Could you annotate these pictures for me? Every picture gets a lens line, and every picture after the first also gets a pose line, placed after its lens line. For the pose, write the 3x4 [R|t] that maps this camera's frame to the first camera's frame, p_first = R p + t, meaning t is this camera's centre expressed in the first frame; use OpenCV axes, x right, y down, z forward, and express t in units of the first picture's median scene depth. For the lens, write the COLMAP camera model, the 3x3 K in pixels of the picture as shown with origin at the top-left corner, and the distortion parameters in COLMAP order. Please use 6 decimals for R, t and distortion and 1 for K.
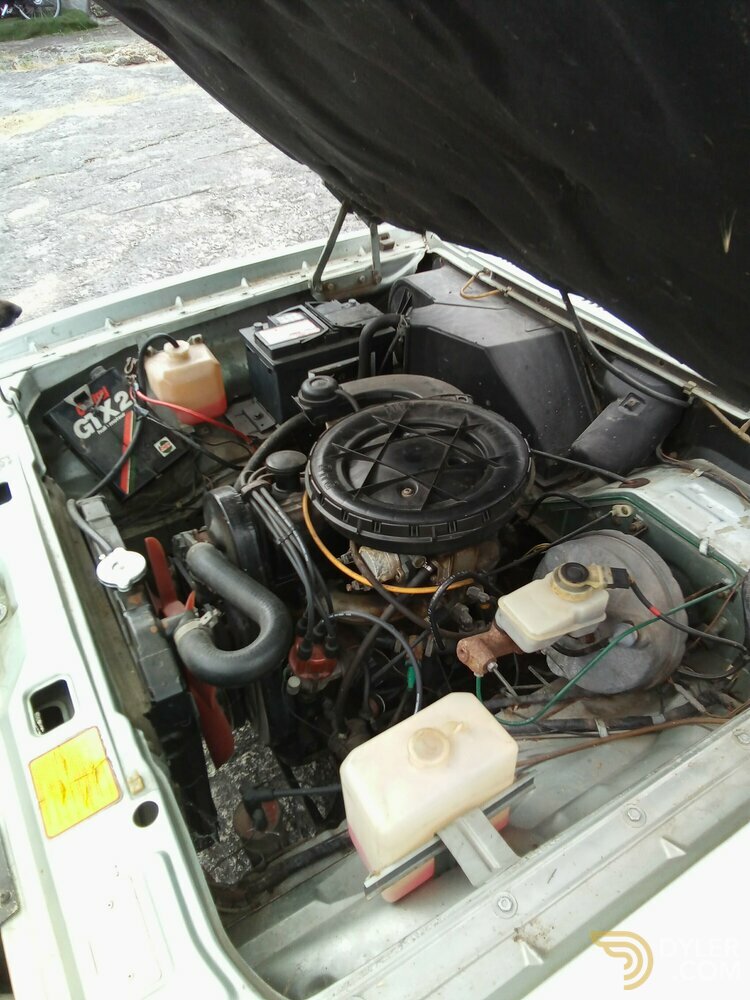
lens RADIAL K [[690.2, 0, 375.0], [0, 690.2, 500.0], [0, 0, 1]] dist [0.045792, -0.051303]
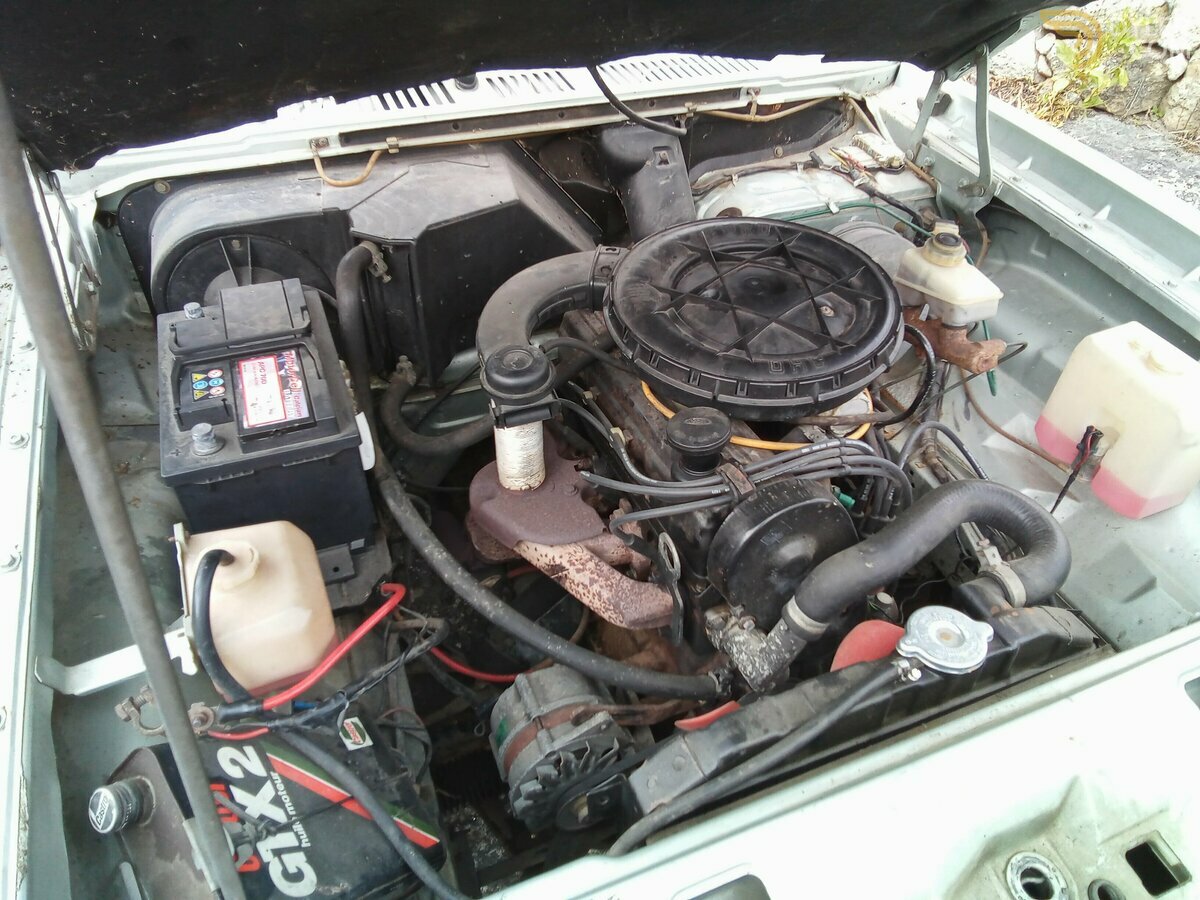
lens RADIAL K [[828.2, 0, 622.4], [0, 828.2, 440.6], [0, 0, 1]] dist [0.045792, -0.051303]
pose [[0.147233, -0.648988, 0.746416, -0.570365], [0.601108, 0.658002, 0.453544, -0.348812], [-0.785488, 0.381899, 0.486992, 0.546587]]
